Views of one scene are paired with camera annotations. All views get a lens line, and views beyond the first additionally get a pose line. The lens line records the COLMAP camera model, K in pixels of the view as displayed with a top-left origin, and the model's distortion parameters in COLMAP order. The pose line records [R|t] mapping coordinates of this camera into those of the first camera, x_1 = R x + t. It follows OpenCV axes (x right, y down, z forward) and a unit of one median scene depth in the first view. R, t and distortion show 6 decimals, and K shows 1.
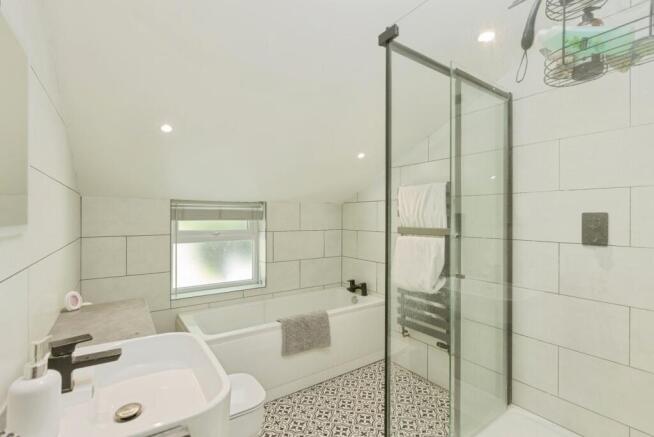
lens RADIAL K [[306.6, 0, 327.1], [0, 306.6, 217.5], [0, 0, 1]] dist [-0.006141, -0.001270]
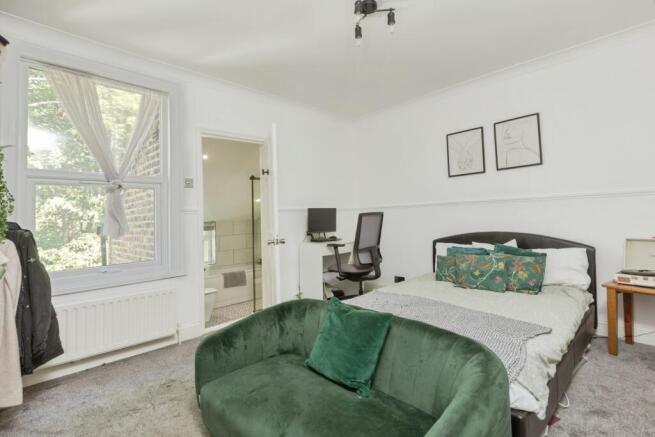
lens RADIAL K [[307.1, 0, 327.4], [0, 307.1, 217.8], [0, 0, 1]] dist [-0.006141, -0.001270]
pose [[0.985744, -0.022842, 0.166695, 0.218337], [0.027277, 0.999331, -0.024364, -0.005714], [-0.166027, 0.028563, 0.985708, -1.253007]]
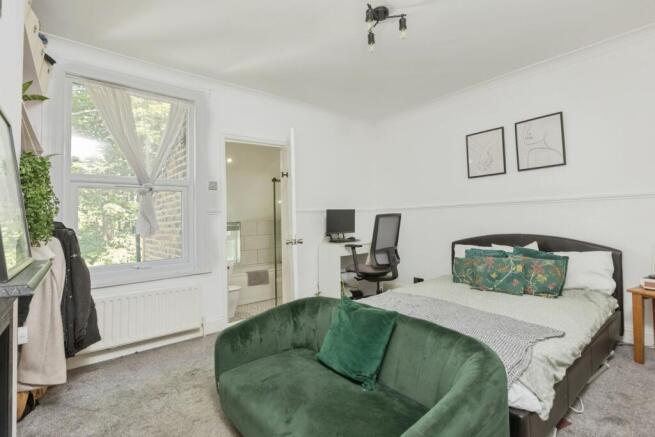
lens RADIAL K [[307.1, 0, 328.4], [0, 307.1, 219.7], [0, 0, 1]] dist [-0.006141, -0.001270]
pose [[0.996022, -0.019069, 0.087041, 0.247989], [0.021124, 0.999518, -0.022755, -0.005290], [-0.086565, 0.024504, 0.995945, -1.289099]]
